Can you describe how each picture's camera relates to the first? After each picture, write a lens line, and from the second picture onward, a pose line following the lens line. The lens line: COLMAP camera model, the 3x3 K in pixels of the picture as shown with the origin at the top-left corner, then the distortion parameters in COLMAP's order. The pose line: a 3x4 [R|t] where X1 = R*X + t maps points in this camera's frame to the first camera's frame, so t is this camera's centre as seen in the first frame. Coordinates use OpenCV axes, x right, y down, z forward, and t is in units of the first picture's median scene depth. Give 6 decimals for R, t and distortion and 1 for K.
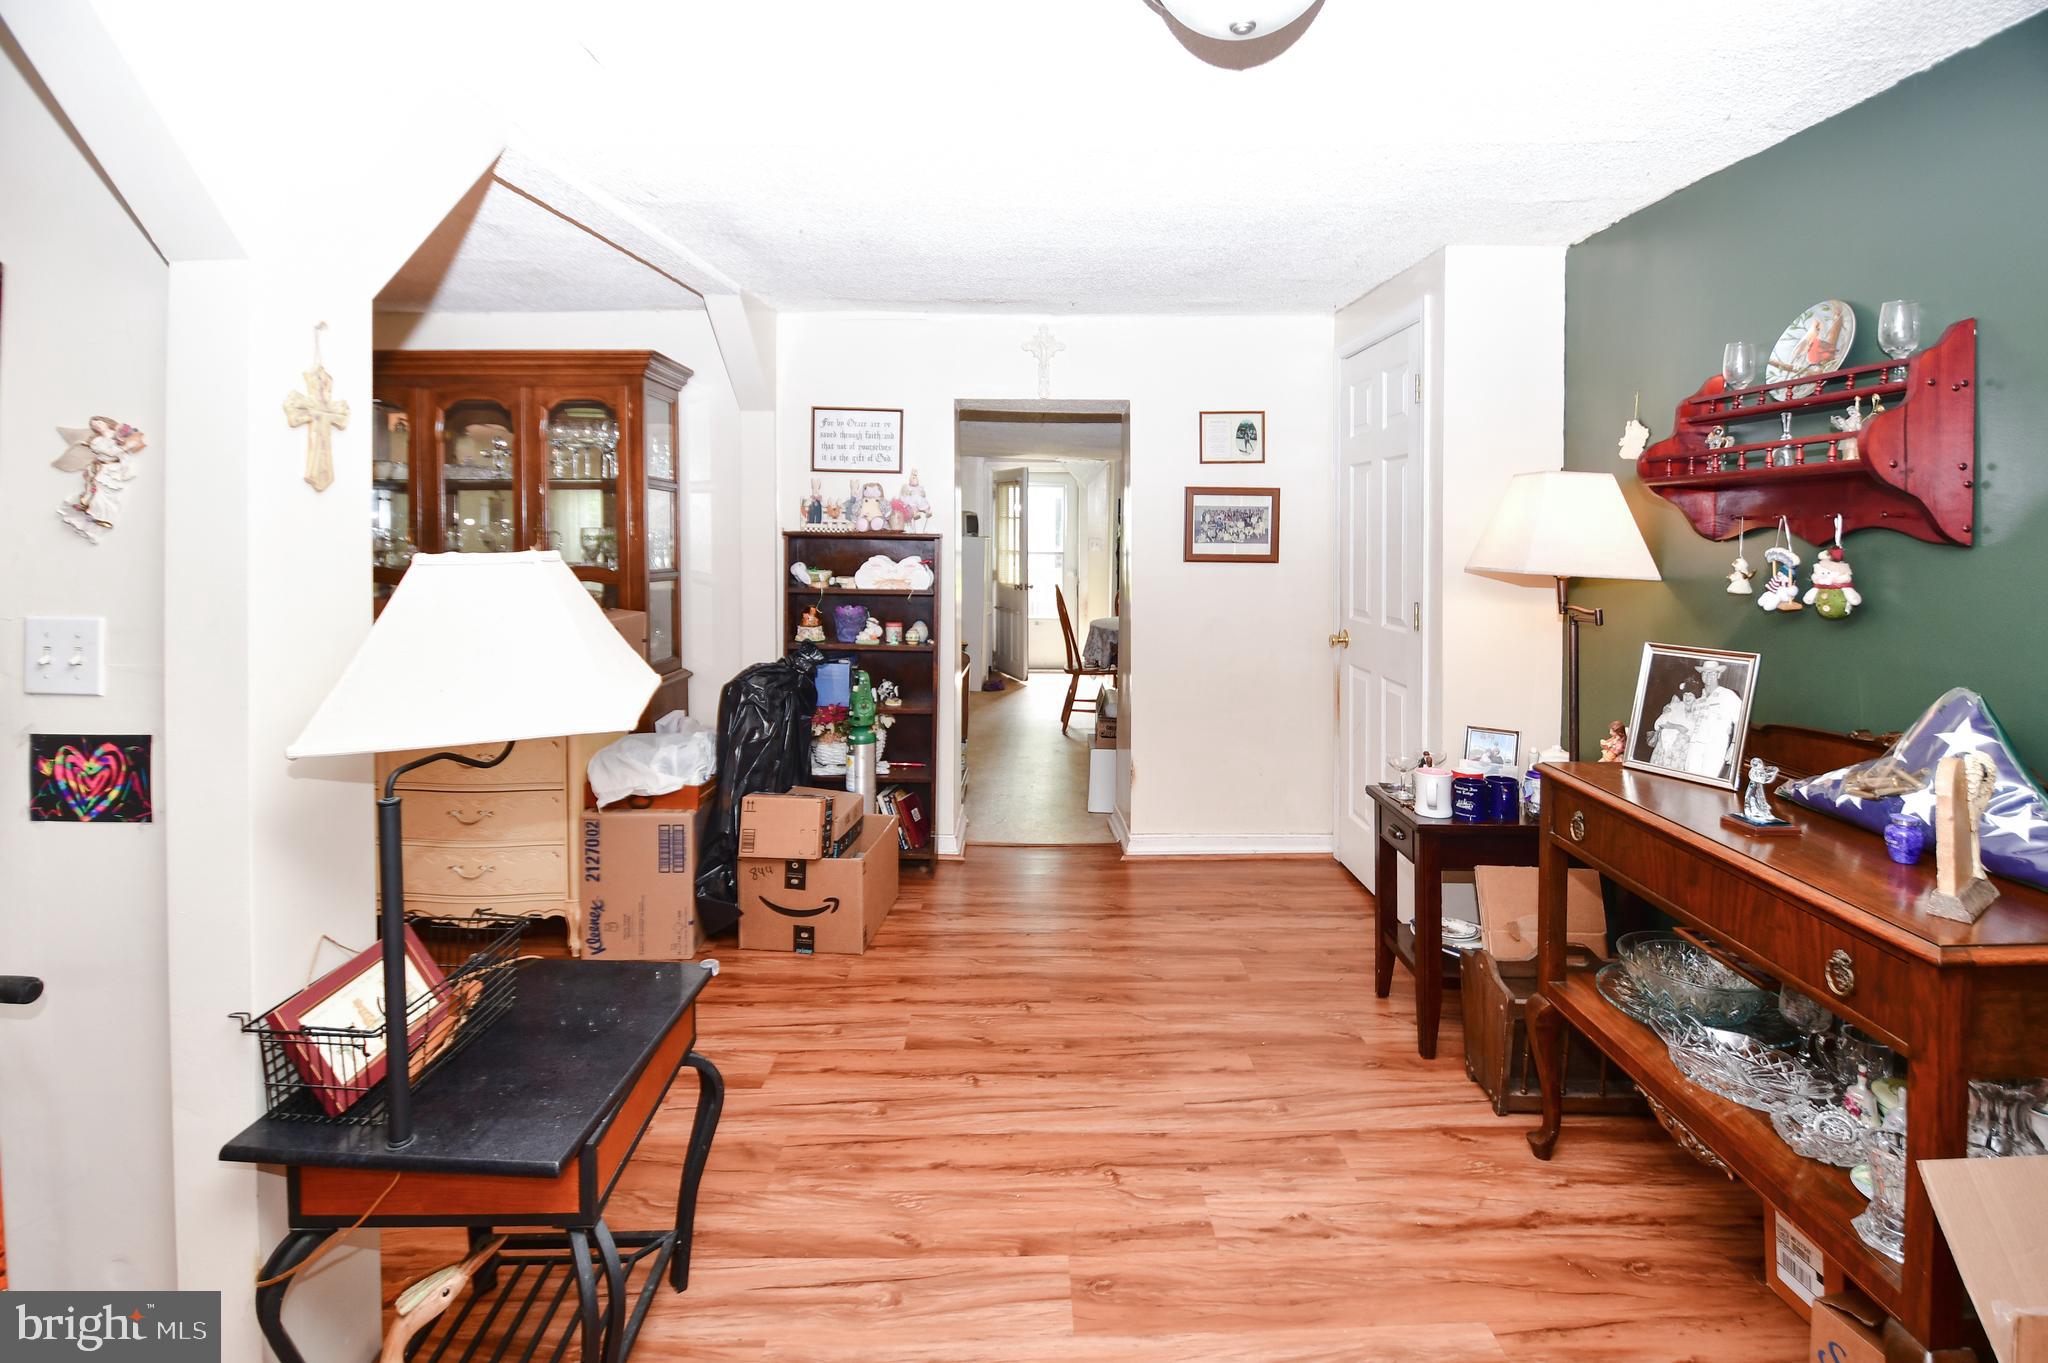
lens RADIAL K [[921.6, 0, 1022.1], [0, 921.6, 553.0], [0, 0, 1]] dist [-0.001283, -0.000472]
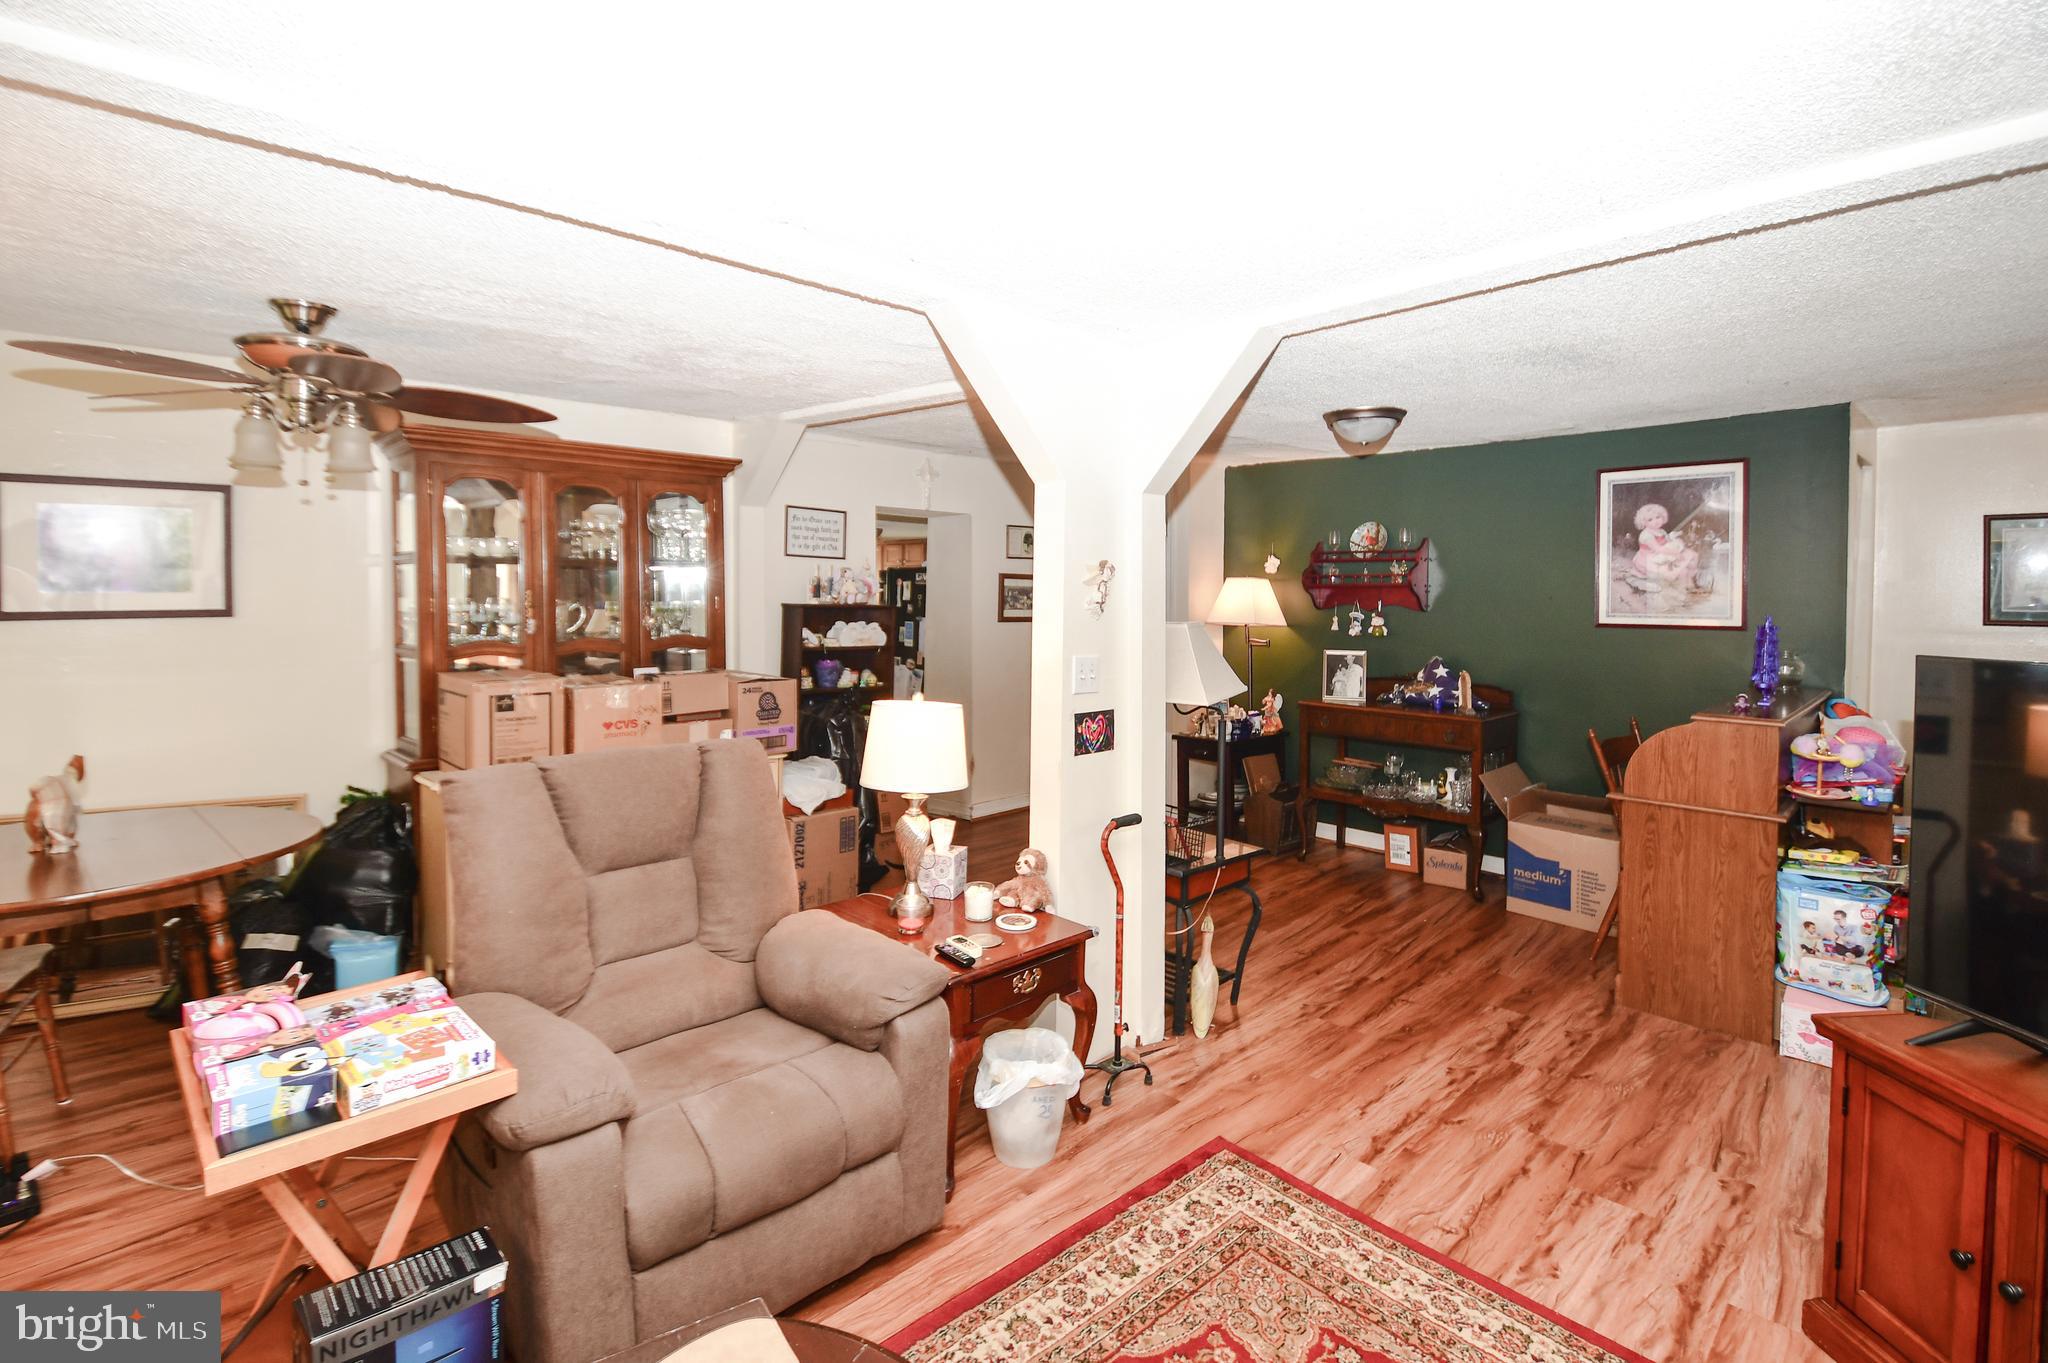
lens RADIAL K [[901.8, 0, 1021.6], [0, 901.8, 619.6], [0, 0, 1]] dist [0.019486, -0.027511]
pose [[0.733440, -0.015701, 0.679572, -1.554071], [0.010208, 0.999875, 0.012083, -0.023629], [-0.679677, -0.001925, 0.733509, -0.243475]]
